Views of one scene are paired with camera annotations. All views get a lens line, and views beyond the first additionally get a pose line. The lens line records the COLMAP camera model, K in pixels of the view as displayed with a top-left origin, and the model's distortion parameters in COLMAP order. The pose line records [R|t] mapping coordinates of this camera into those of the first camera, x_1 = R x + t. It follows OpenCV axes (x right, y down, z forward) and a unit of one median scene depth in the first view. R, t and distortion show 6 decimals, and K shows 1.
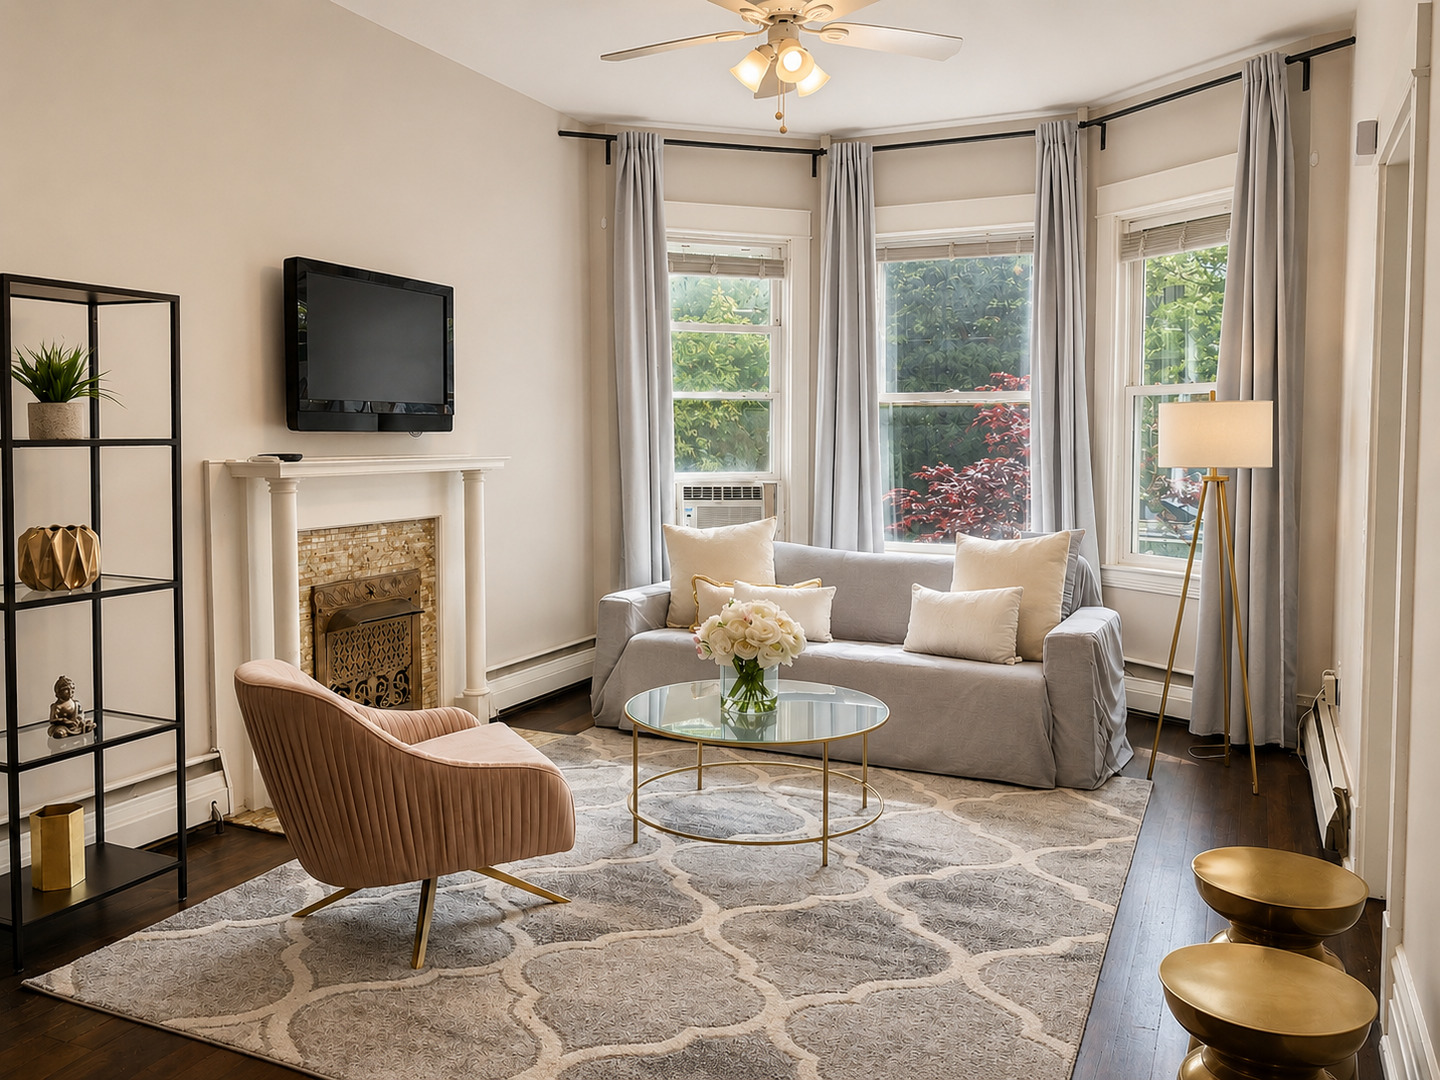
lens RADIAL K [[1150.8, 0, 717.6], [0, 1150.8, 501.1], [0, 0, 1]] dist [0.131826, -0.205317]
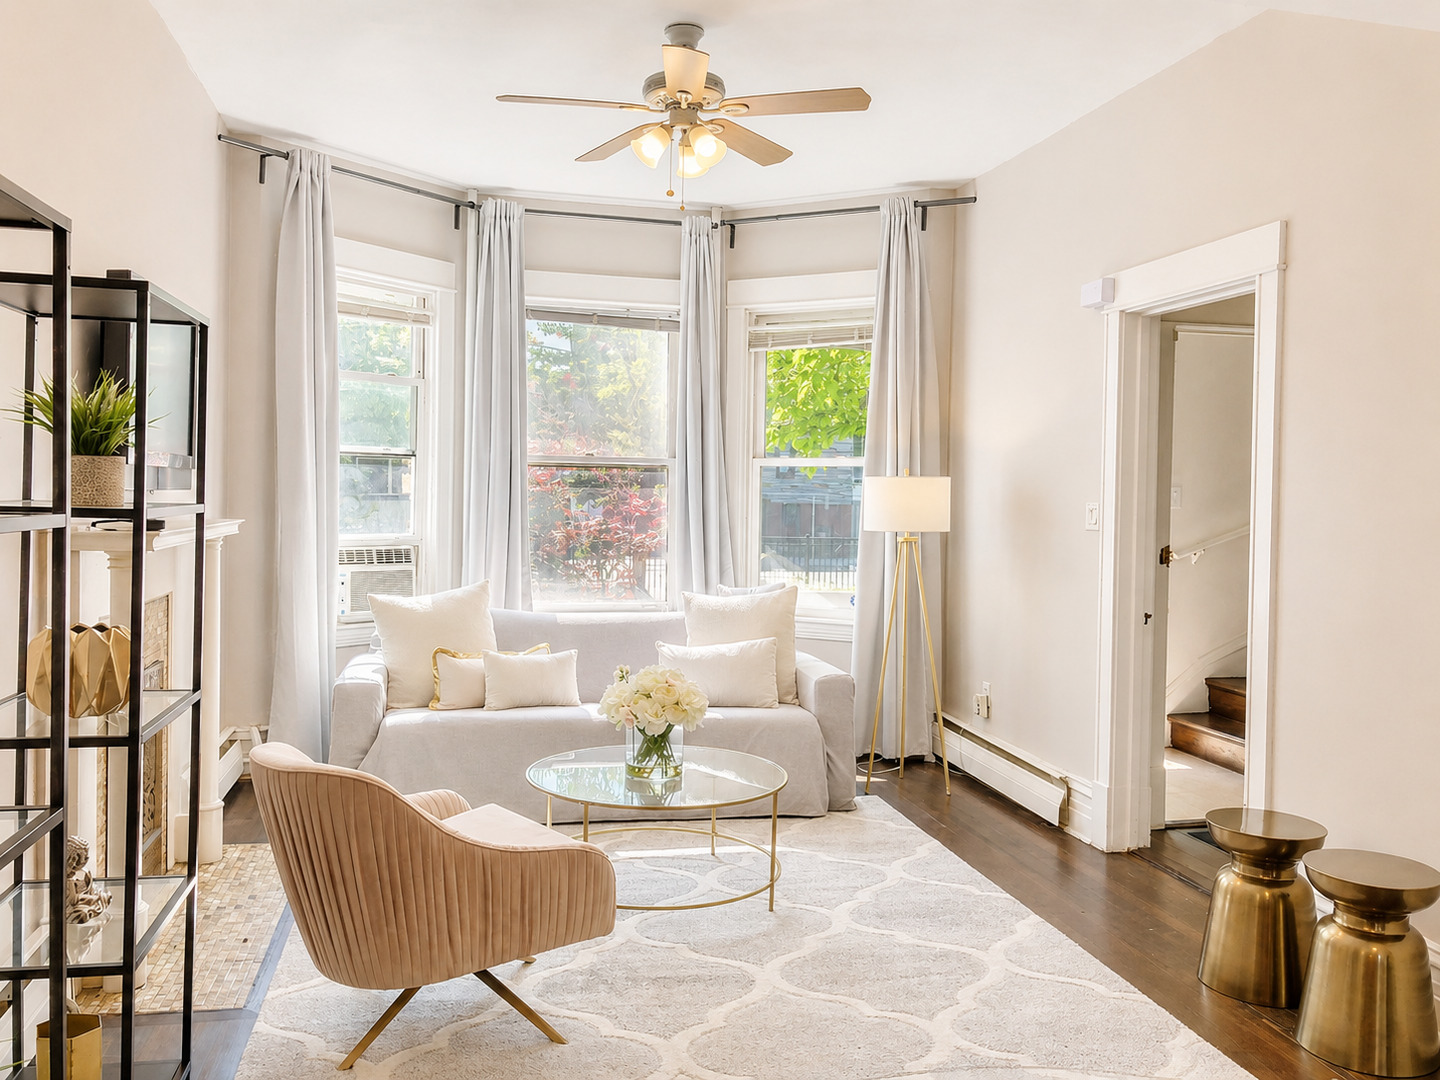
lens RADIAL K [[1138.0, 0, 814.0], [0, 1138.0, 541.4], [0, 0, 1]] dist [-0.001764, -0.004774]
pose [[0.814116, -0.005855, 0.580673, -0.304996], [0.011997, 0.999905, -0.006738, -0.011245], [-0.580579, 0.012452, 0.814109, 0.081475]]
